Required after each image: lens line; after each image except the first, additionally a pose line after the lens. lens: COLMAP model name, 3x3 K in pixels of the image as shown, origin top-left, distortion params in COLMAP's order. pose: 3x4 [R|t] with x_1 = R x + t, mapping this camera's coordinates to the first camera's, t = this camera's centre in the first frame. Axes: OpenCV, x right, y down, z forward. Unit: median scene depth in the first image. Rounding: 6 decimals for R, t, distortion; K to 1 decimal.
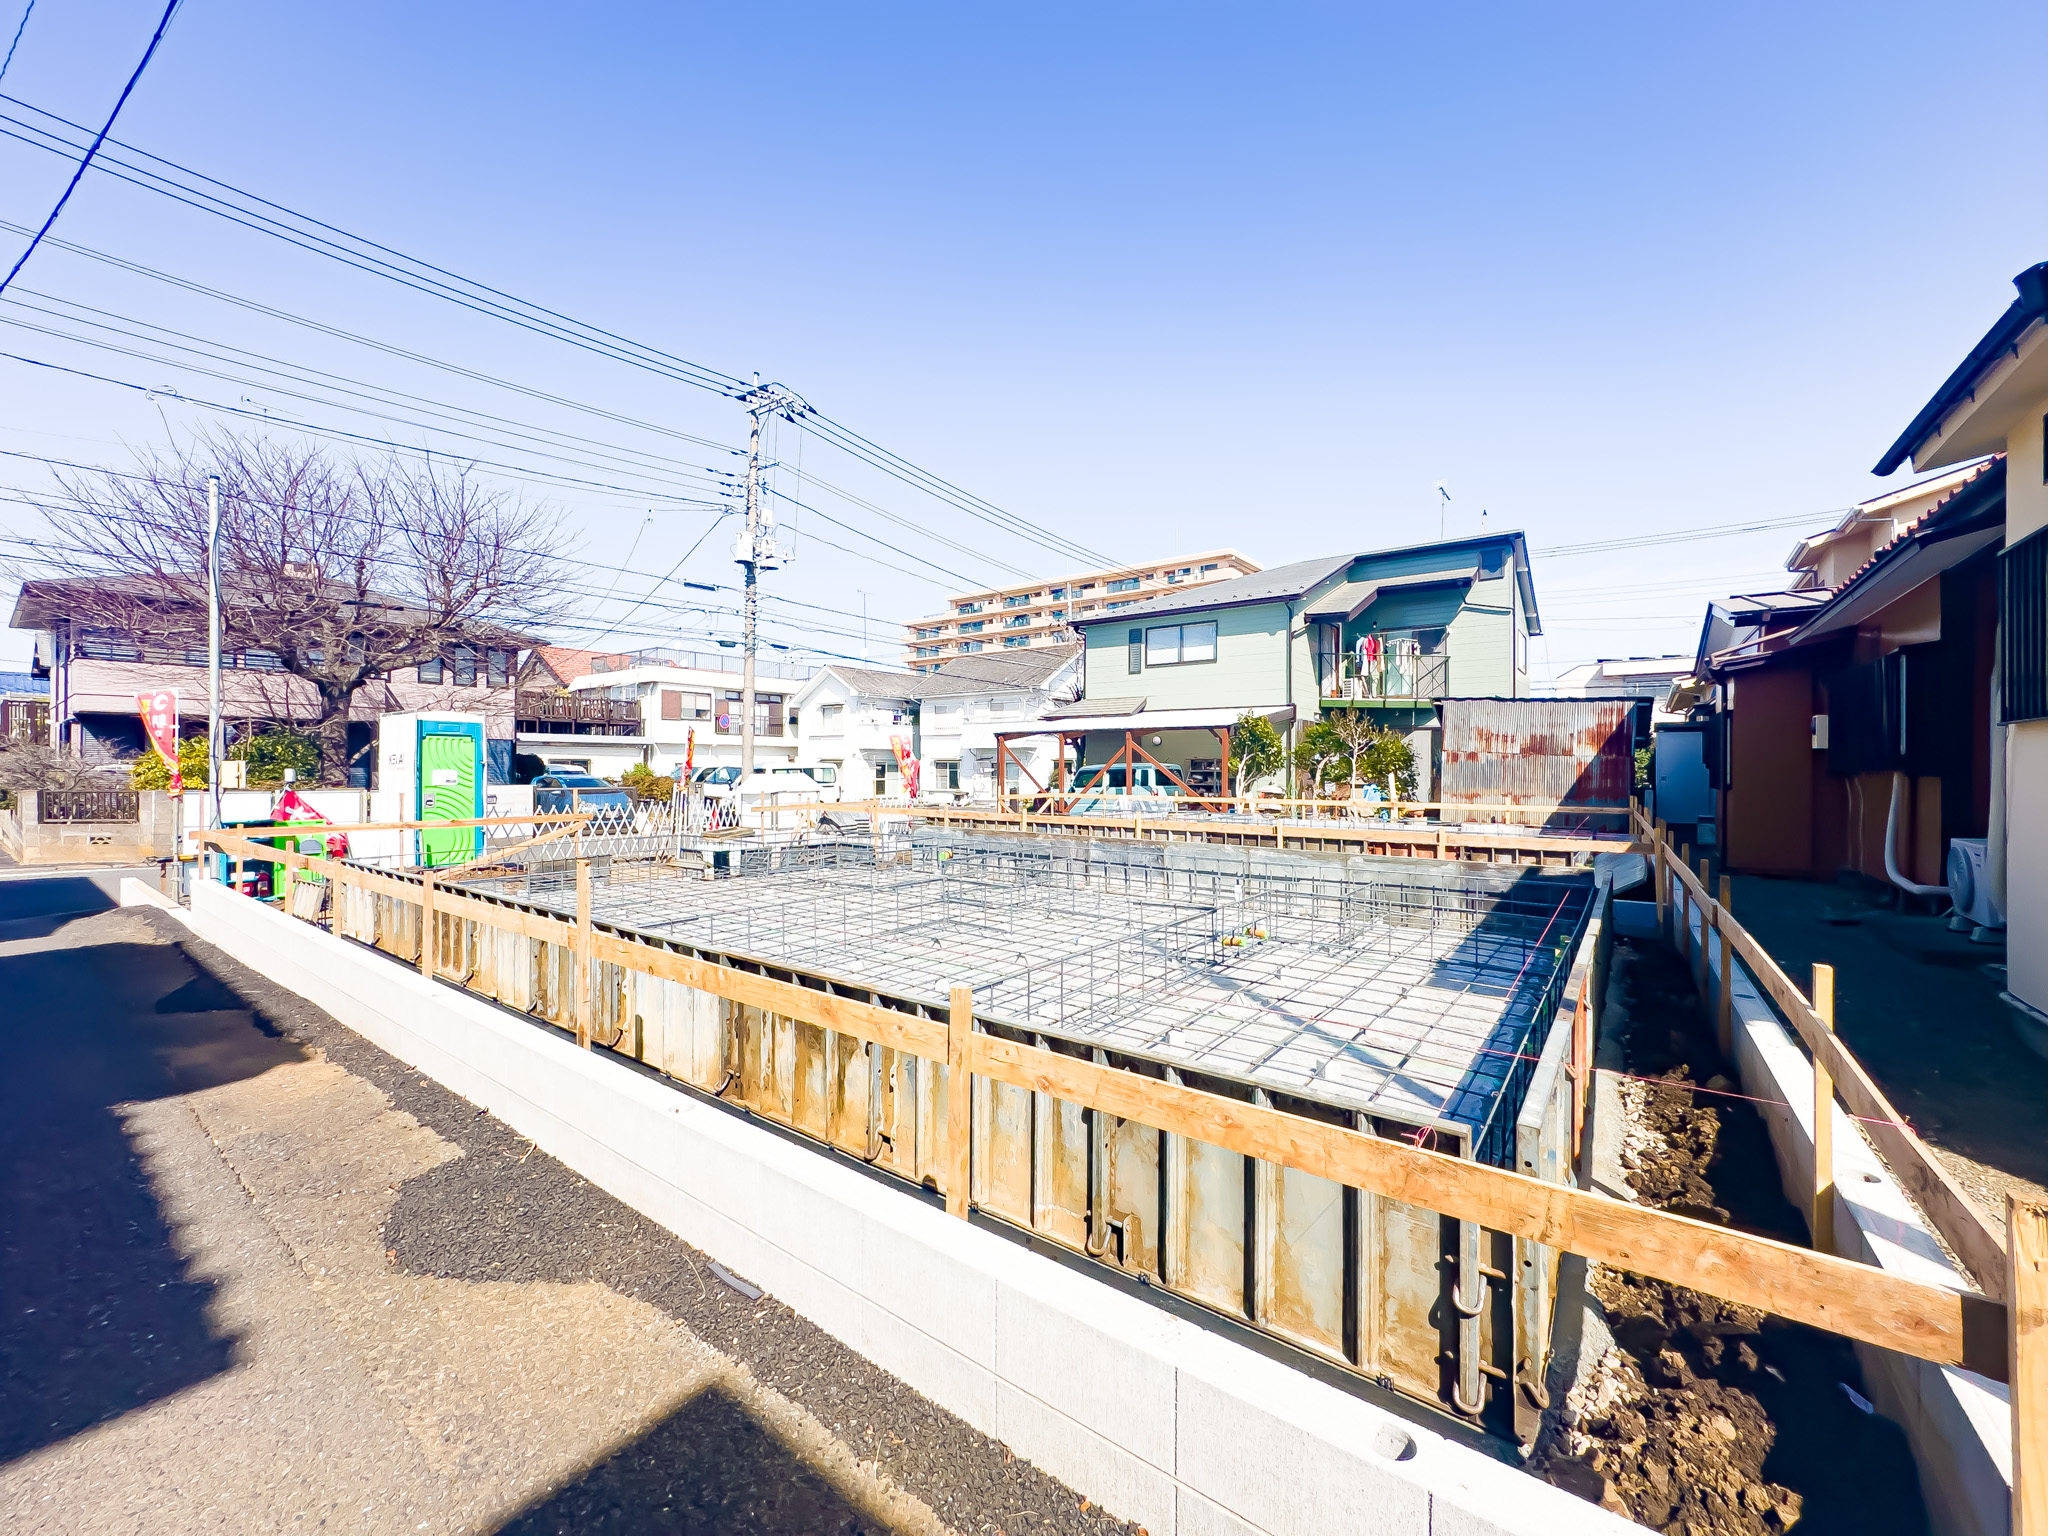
lens RADIAL K [[816.2, 0, 1021.6], [0, 816.2, 764.0], [0, 0, 1]] dist [-0.003392, 0.000305]
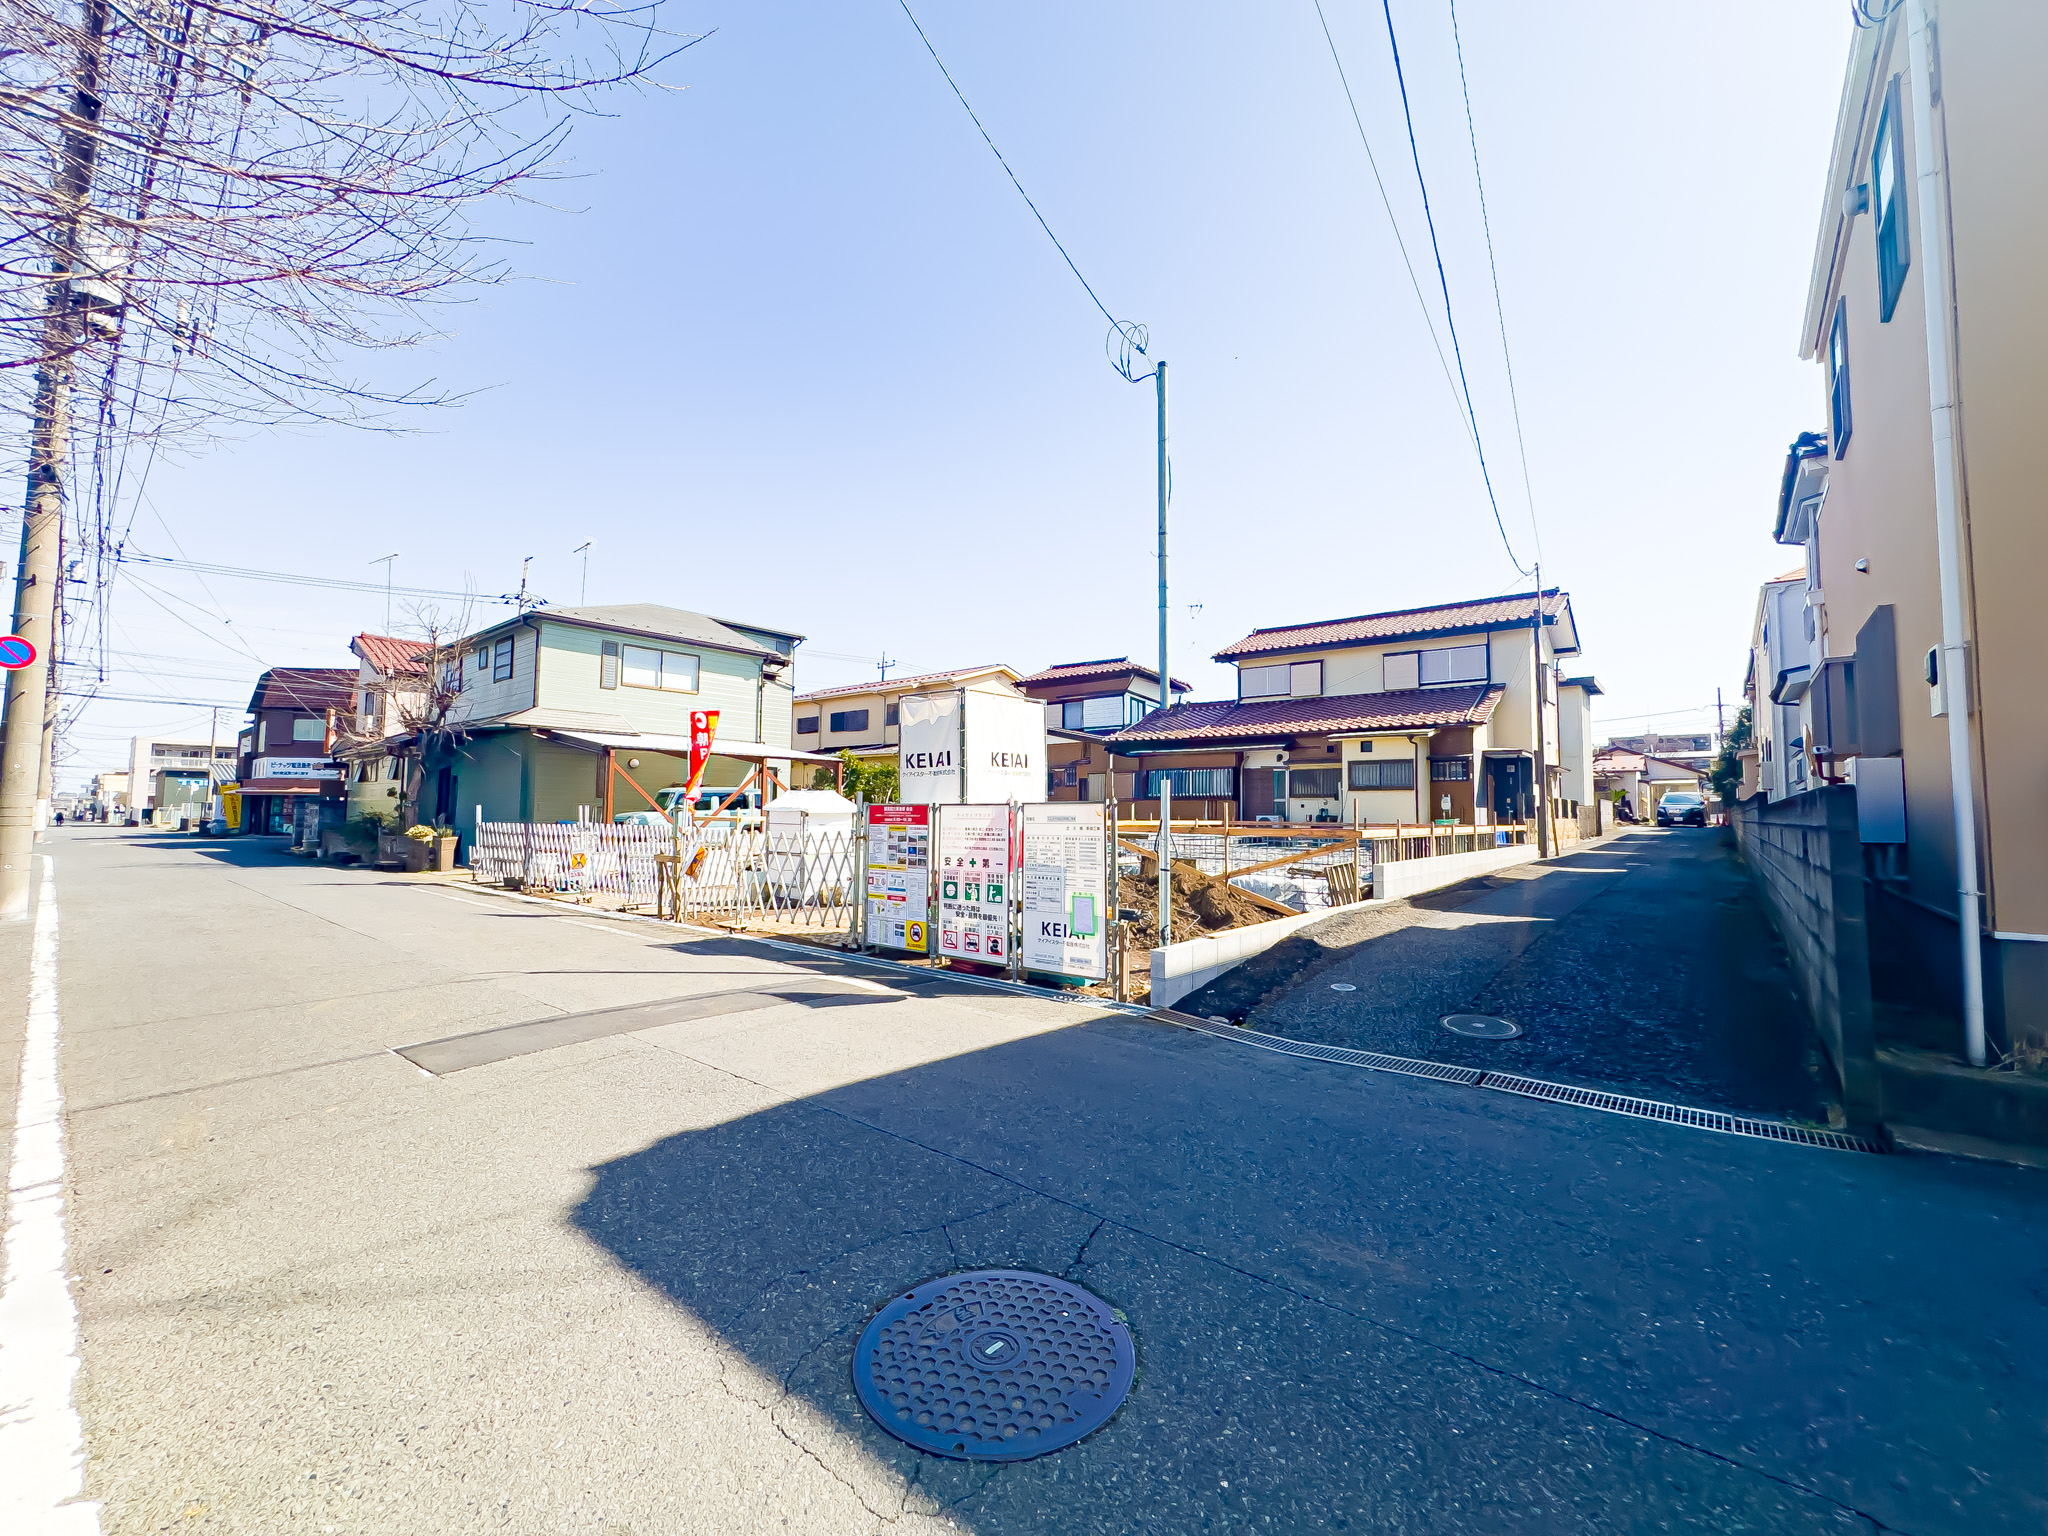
lens RADIAL K [[827.8, 0, 1022.0], [0, 827.8, 763.1], [0, 0, 1]] dist [-0.001403, -0.000088]
pose [[0.049391, 0.057866, 0.997102, -0.810891], [-0.013572, 0.998267, -0.057261, 0.020992], [-0.998687, -0.010705, 0.050091, 0.513833]]
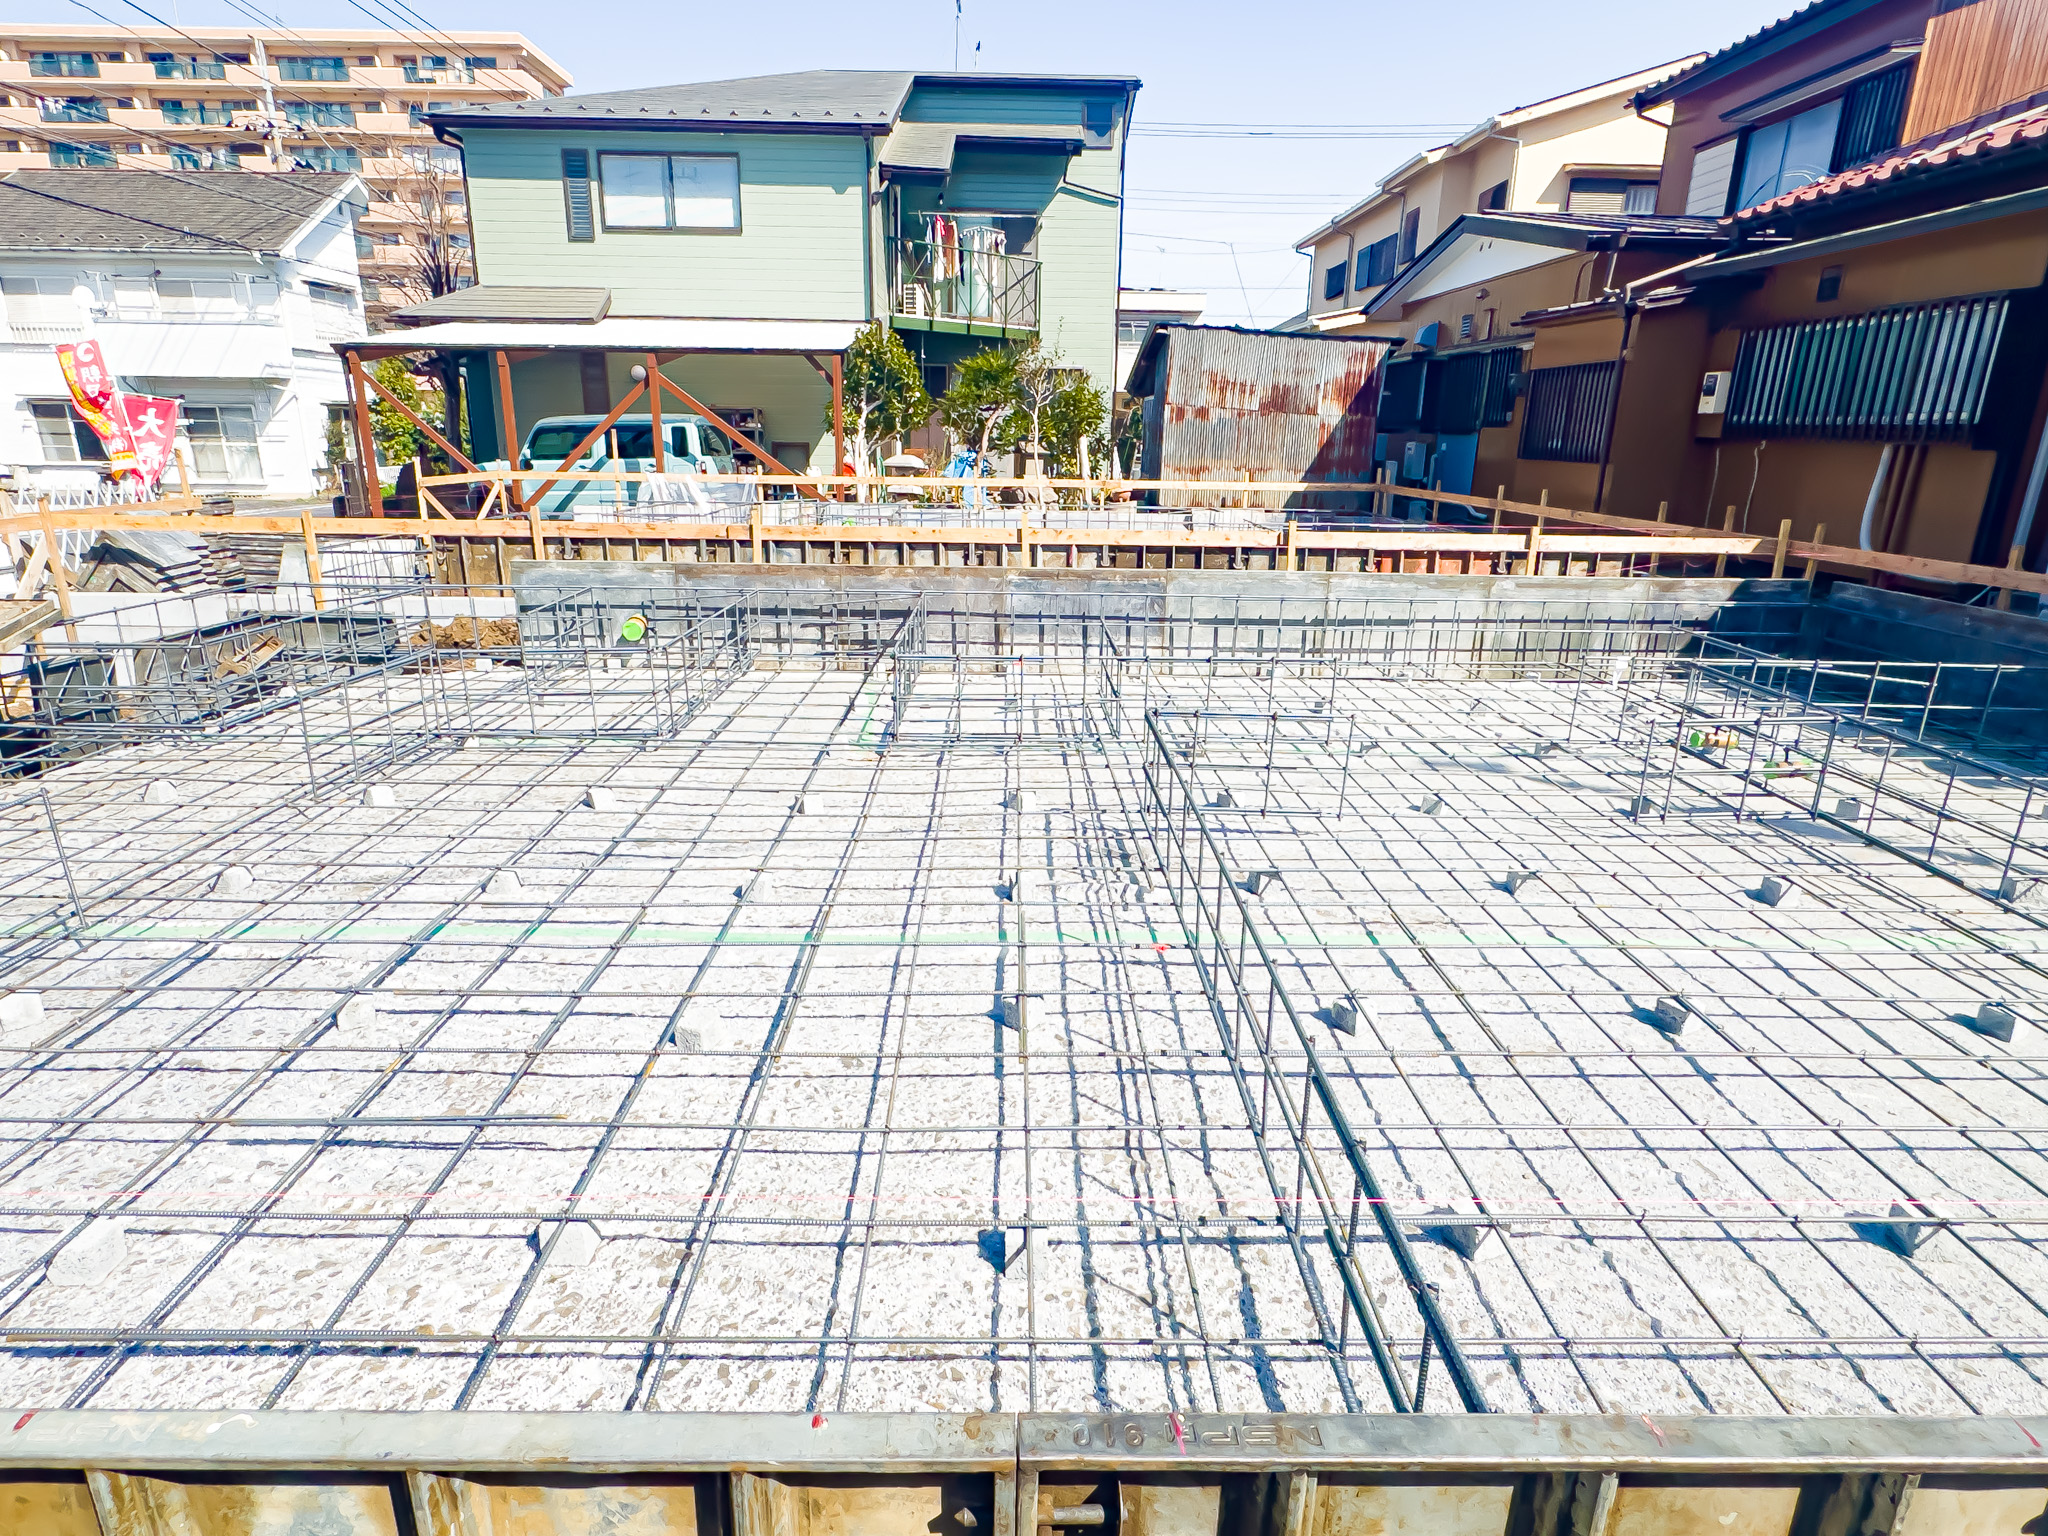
lens RADIAL K [[1120.3, 0, 1016.5], [0, 1120.3, 775.7], [0, 0, 1]] dist [-0.003716, -0.000476]
pose [[0.787642, -0.173346, 0.591245, -0.144125], [-0.015308, 0.953805, 0.300037, 0.001298], [-0.615943, -0.245373, 0.748603, 0.185167]]
